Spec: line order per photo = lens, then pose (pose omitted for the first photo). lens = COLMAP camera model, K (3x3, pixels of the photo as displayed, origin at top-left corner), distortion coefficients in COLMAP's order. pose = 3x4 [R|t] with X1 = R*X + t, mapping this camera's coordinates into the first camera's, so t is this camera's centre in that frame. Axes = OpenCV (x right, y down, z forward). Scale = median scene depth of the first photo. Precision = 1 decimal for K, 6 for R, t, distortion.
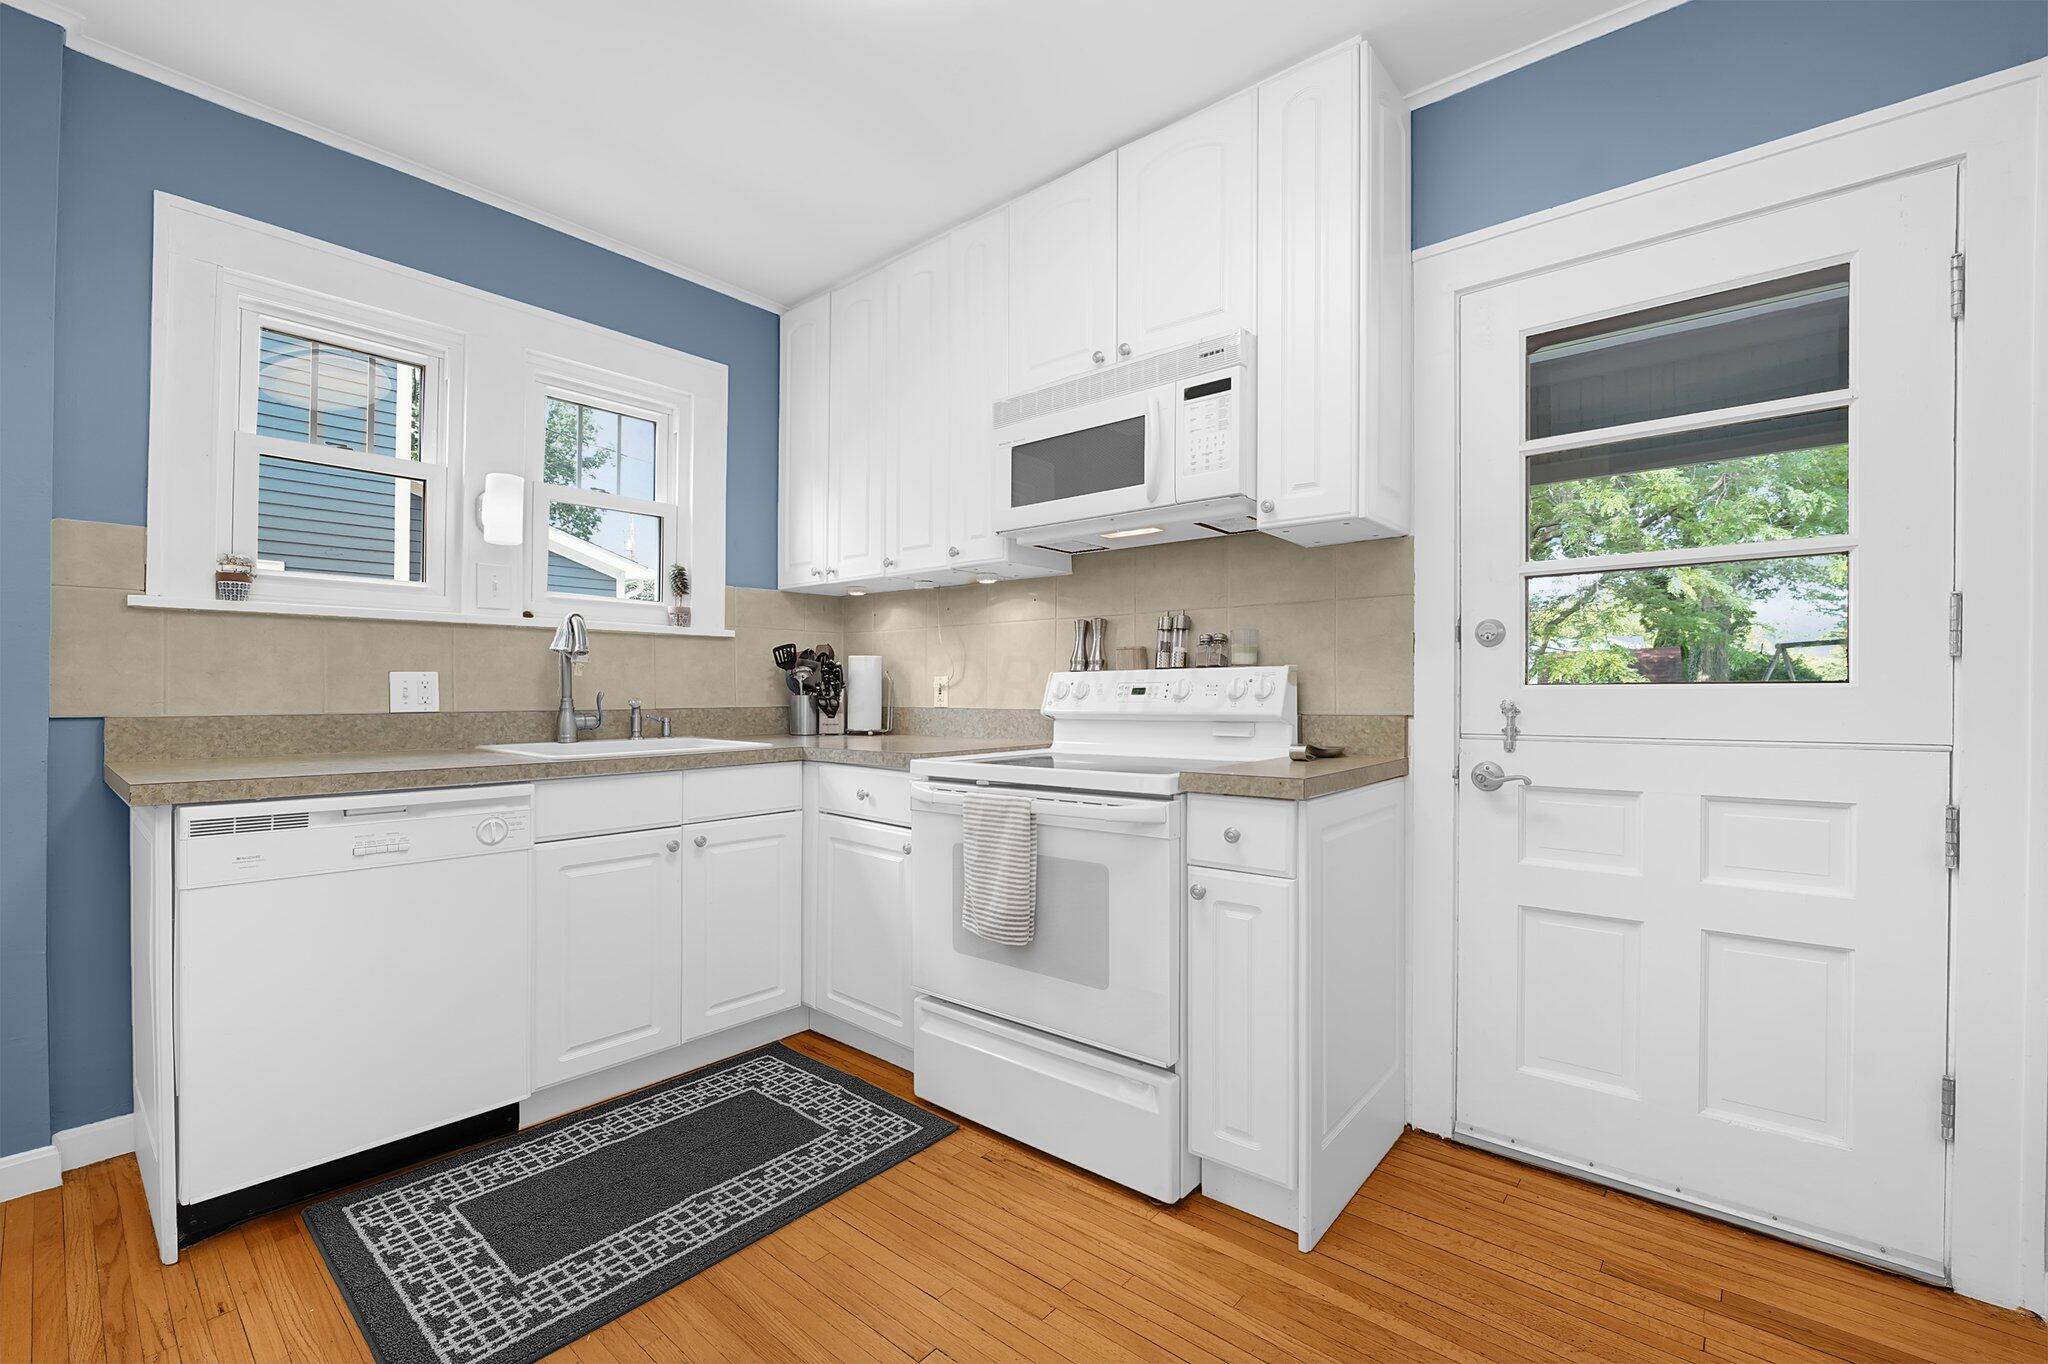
lens RADIAL K [[856.6, 0, 1035.5], [0, 856.6, 684.7], [0, 0, 1]] dist [-0.028882, 0.001494]
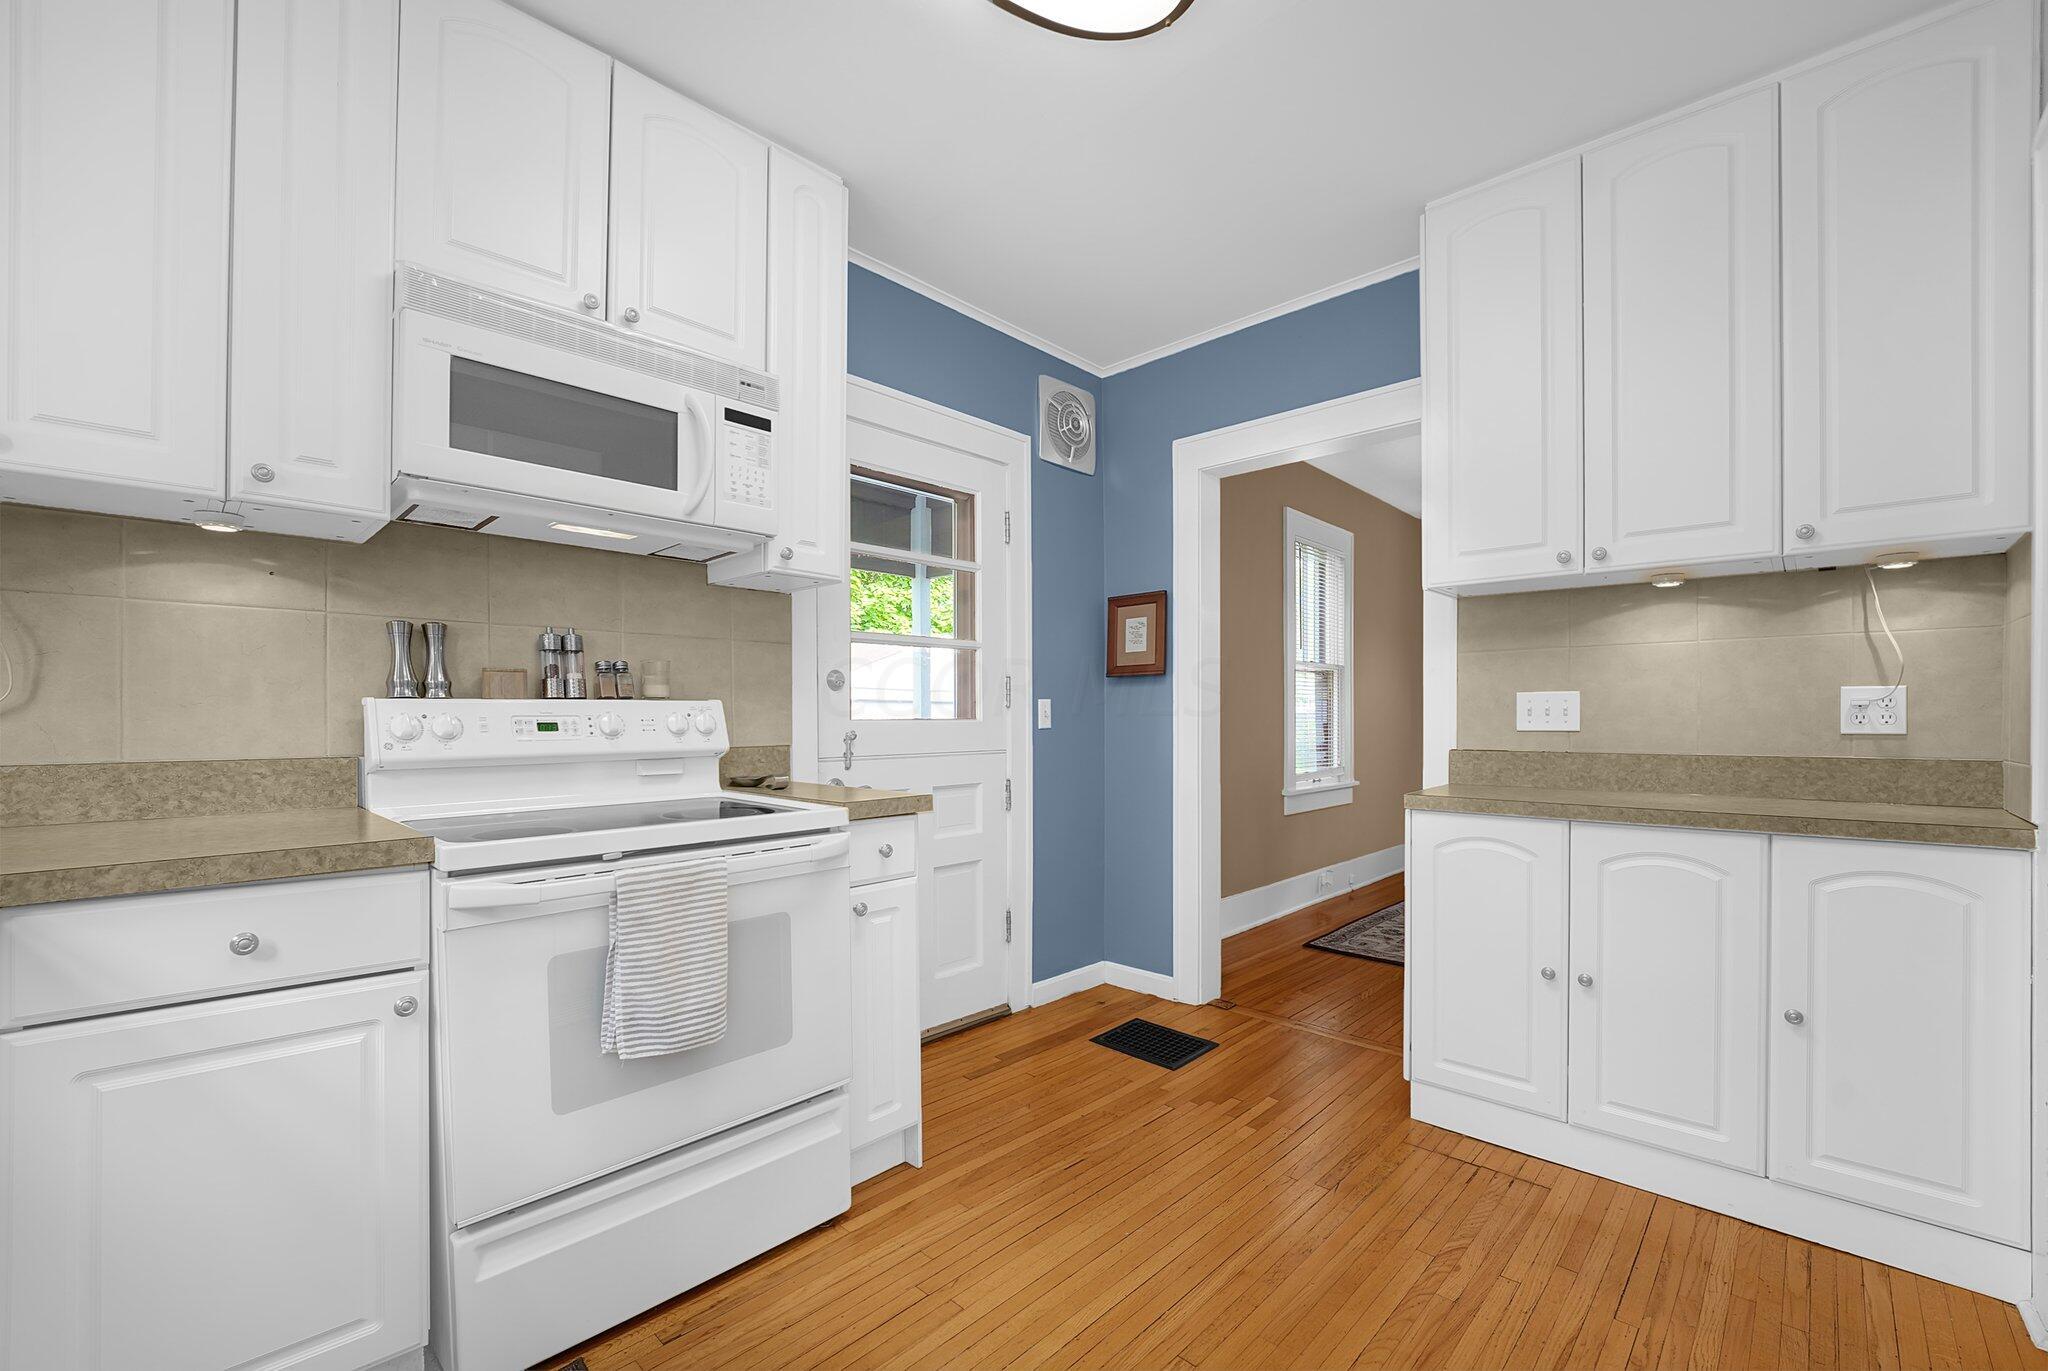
lens RADIAL K [[856.6, 0, 1042.4], [0, 856.6, 722.7], [0, 0, 1]] dist [-0.028882, 0.001494]
pose [[0.053471, -0.005541, 0.998554, -0.636581], [-0.007275, 0.999956, 0.005939, -0.004221], [-0.998543, -0.007582, 0.053428, 0.505550]]
